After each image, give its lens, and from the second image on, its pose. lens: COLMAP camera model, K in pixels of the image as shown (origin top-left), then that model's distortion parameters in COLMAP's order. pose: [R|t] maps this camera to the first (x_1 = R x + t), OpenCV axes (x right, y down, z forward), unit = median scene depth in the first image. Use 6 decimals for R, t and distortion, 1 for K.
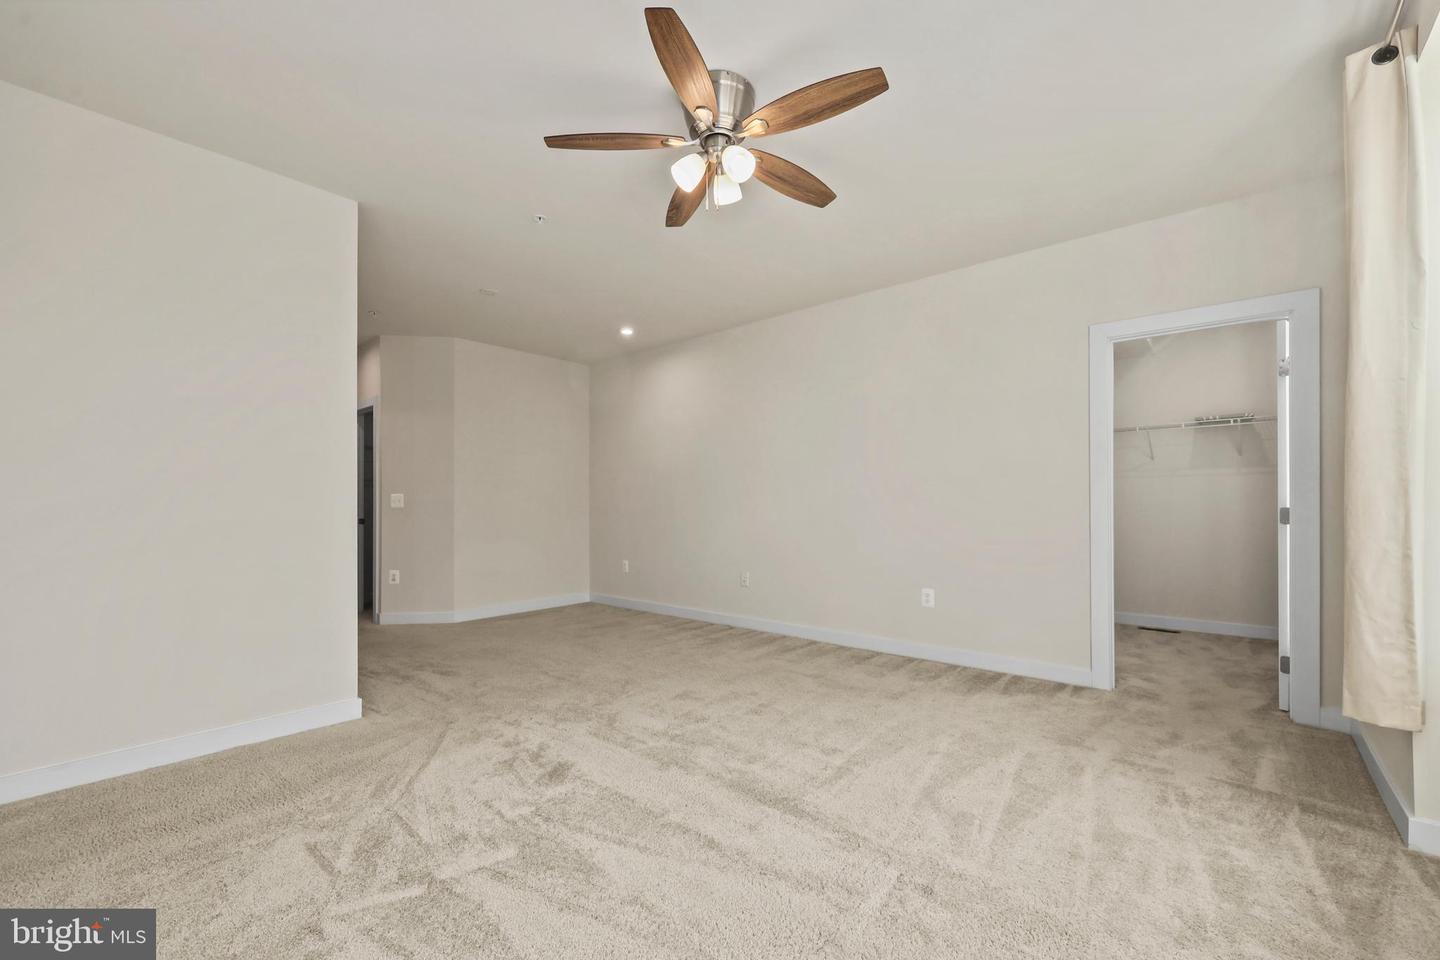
lens RADIAL K [[598.2, 0, 716.4], [0, 598.2, 480.3], [0, 0, 1]] dist [-0.004250, -0.000242]
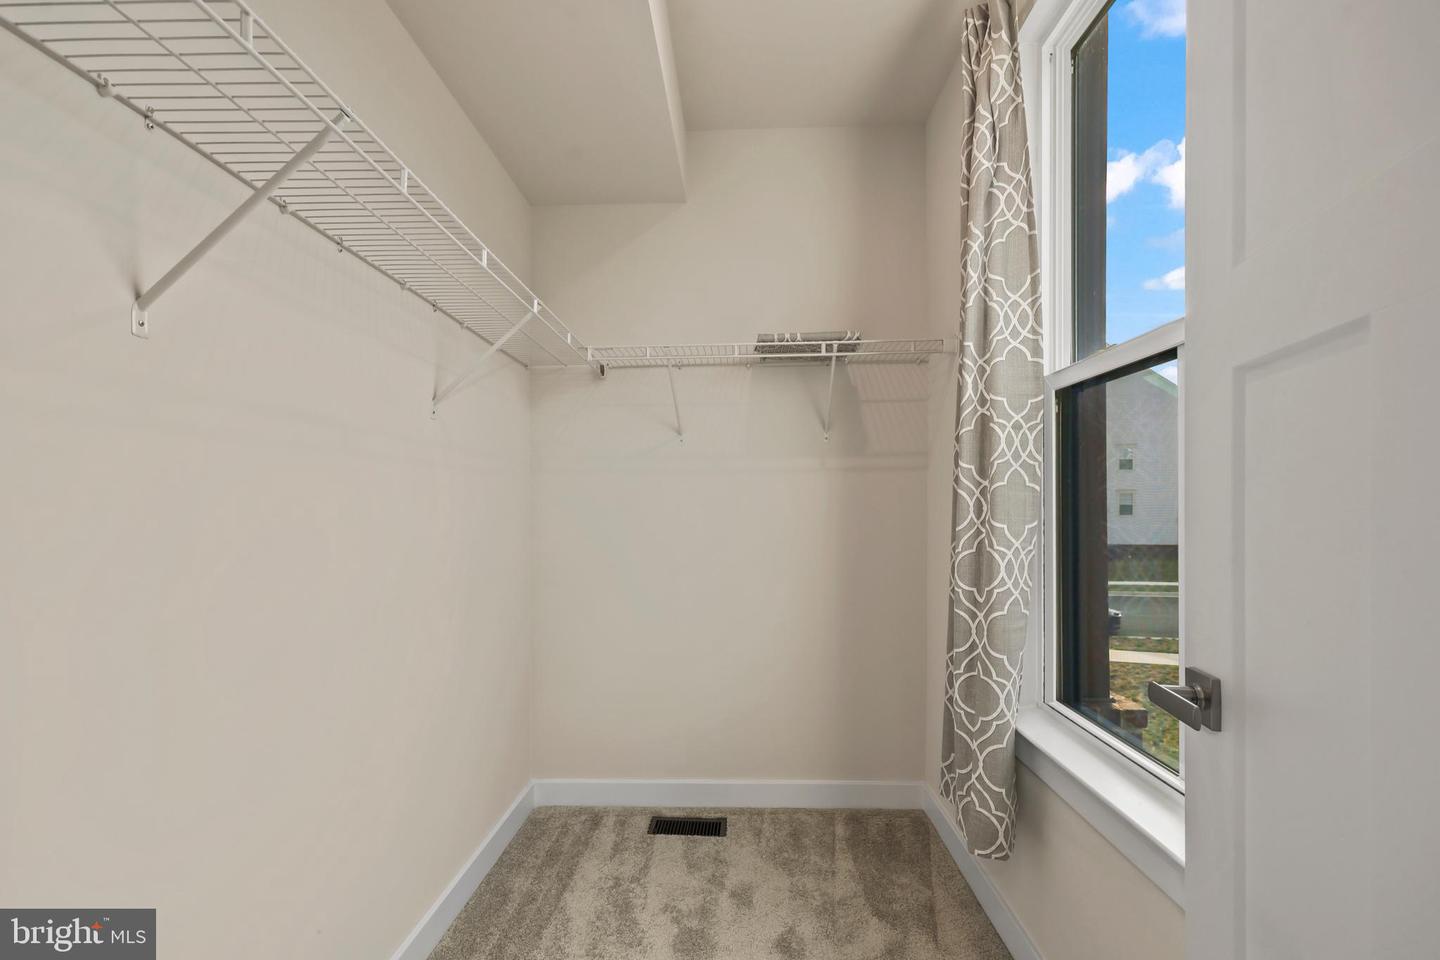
lens RADIAL K [[598.2, 0, 722.0], [0, 598.2, 490.3], [0, 0, 1]] dist [-0.004250, -0.000242]
pose [[0.773959, 0.011150, 0.633137, 0.508430], [-0.003883, 0.999910, -0.012862, 0.013442], [-0.633224, 0.007496, 0.773933, 0.681944]]
